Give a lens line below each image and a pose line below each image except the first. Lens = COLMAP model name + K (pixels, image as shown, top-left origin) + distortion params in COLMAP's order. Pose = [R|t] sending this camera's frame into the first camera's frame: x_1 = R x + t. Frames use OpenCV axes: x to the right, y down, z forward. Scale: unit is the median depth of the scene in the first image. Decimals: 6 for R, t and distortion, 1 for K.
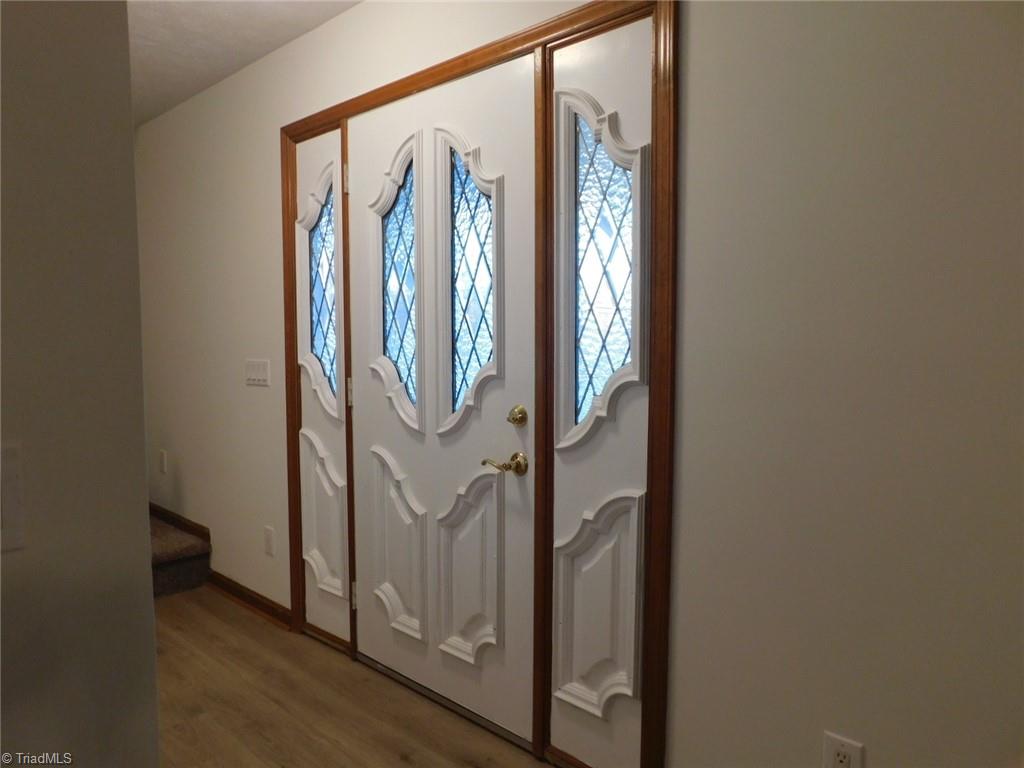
lens RADIAL K [[746.5, 0, 507.1], [0, 746.5, 384.2], [0, 0, 1]] dist [-0.013326, 0.065204]
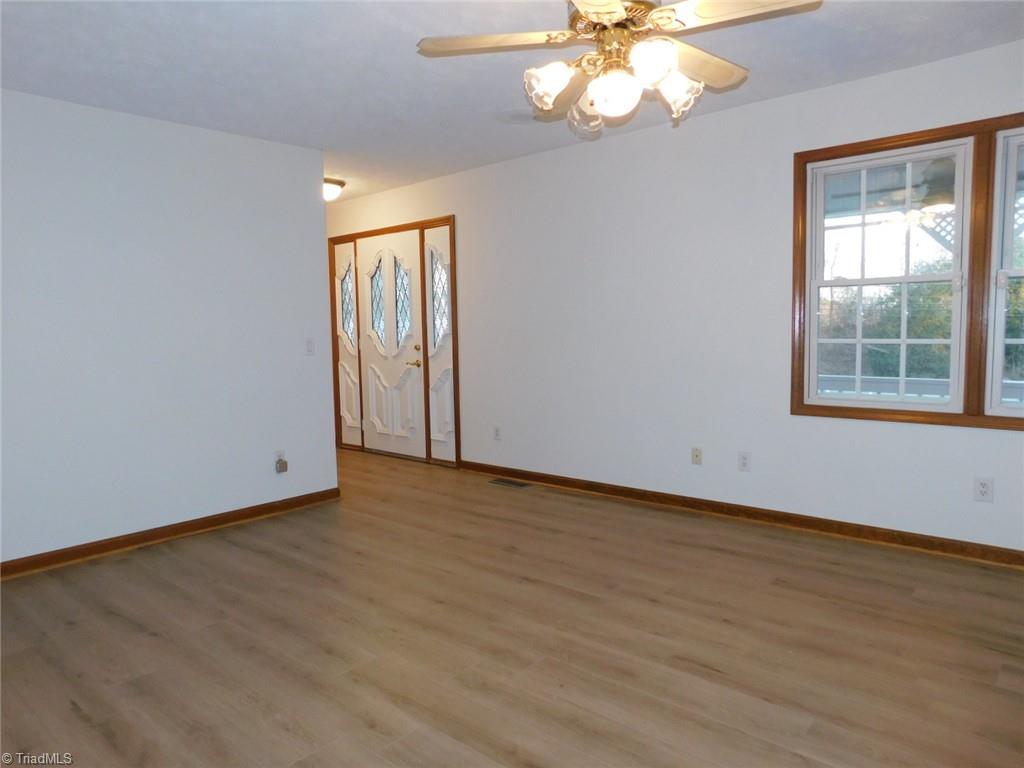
lens RADIAL K [[740.0, 0, 518.2], [0, 740.0, 392.9], [0, 0, 1]] dist [0.002830, -0.001228]
pose [[0.999378, -0.018054, 0.030284, 0.260911], [0.017536, 0.999697, 0.017279, 0.145477], [-0.030587, -0.016737, 0.999392, -1.600695]]
